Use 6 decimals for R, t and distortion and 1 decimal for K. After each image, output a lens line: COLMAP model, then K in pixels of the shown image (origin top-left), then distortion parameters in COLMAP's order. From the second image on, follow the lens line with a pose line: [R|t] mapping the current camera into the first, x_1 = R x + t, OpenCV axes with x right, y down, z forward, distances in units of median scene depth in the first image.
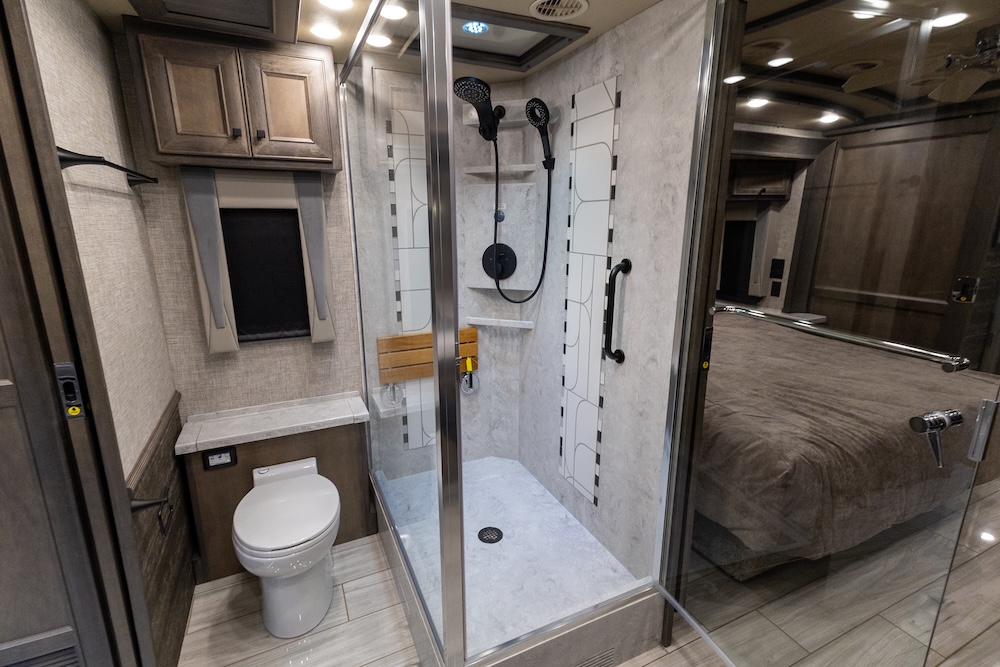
lens RADIAL K [[465.6, 0, 500.0], [0, 465.6, 333.5], [0, 0, 1]] dist [0.029469, -0.000682]
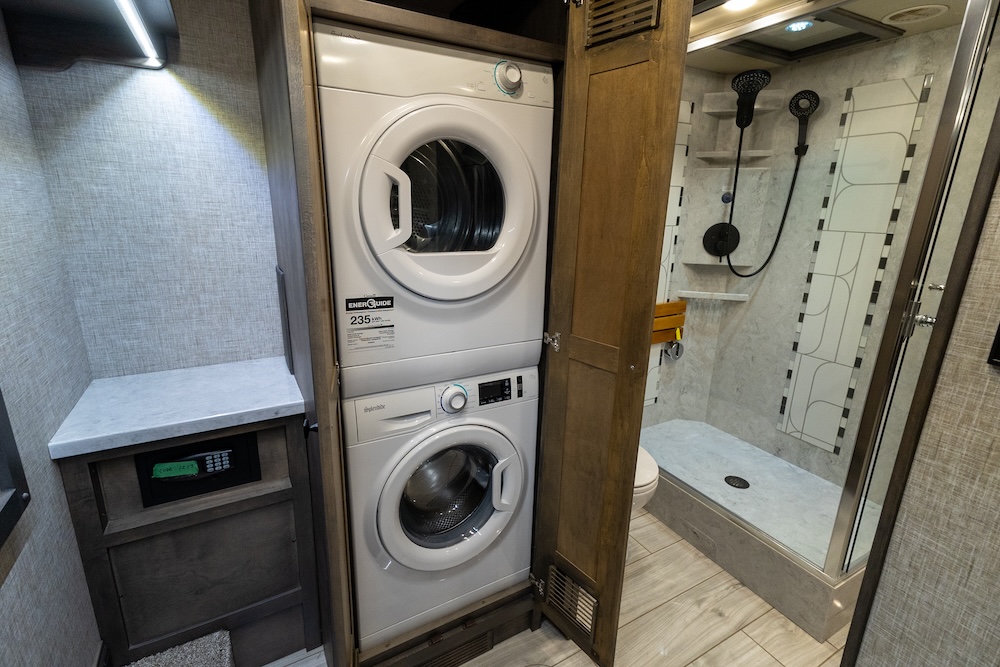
lens RADIAL K [[465.6, 0, 500.0], [0, 465.6, 333.5], [0, 0, 1]] dist [0.029469, -0.000682]
pose [[0.997186, 0.002575, 0.074921, -0.640990], [-0.004895, 0.999513, 0.030807, 0.037852], [-0.074805, -0.031087, 0.996713, -0.073980]]
